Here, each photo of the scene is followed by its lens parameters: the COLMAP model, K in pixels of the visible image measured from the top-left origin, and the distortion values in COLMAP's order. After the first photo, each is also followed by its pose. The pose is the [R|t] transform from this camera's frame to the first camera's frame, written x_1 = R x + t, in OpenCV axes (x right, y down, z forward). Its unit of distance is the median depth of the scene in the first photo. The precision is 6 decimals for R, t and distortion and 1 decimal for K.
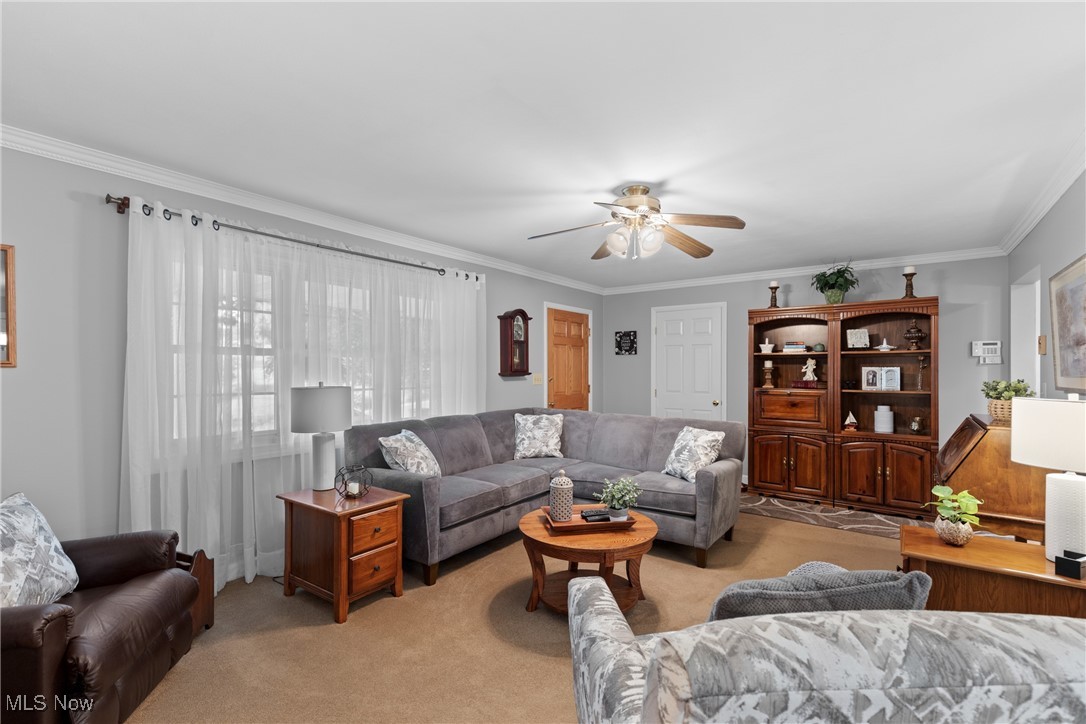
lens RADIAL K [[489.6, 0, 542.4], [0, 489.6, 365.8], [0, 0, 1]] dist [0.007140, -0.000155]
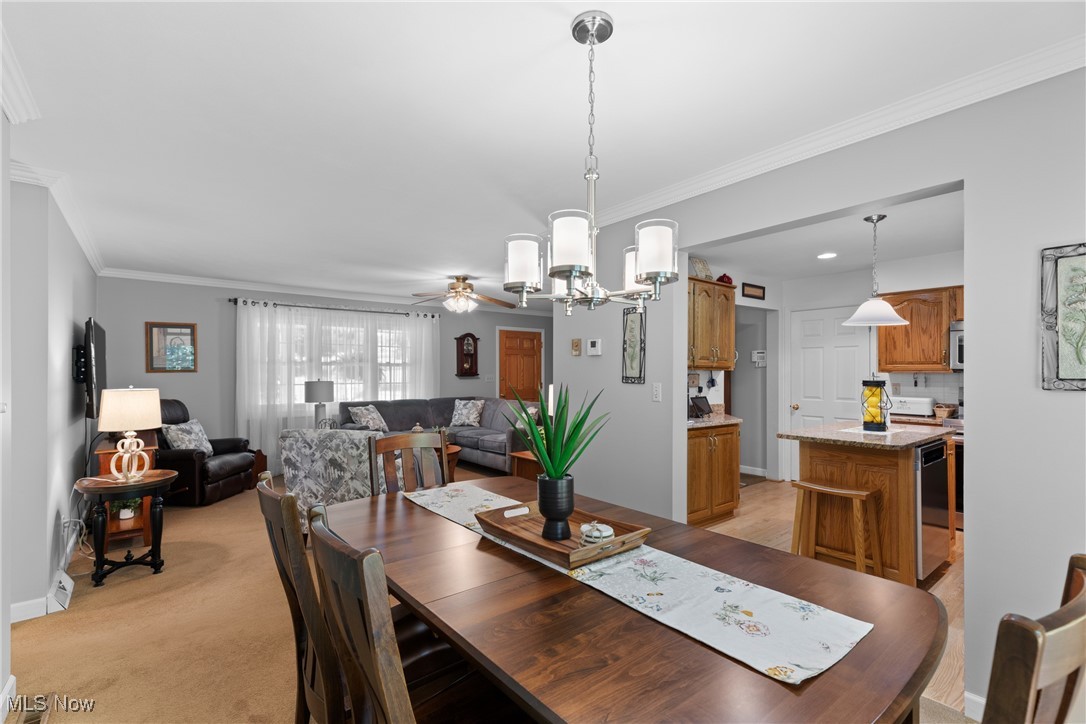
lens RADIAL K [[489.6, 0, 547.4], [0, 489.6, 369.1], [0, 0, 1]] dist [0.007140, -0.000155]
pose [[0.969083, -0.005221, -0.246679, 0.659035], [0.006350, 0.999973, 0.003780, -0.006739], [0.246653, -0.005230, 0.969090, -0.506145]]
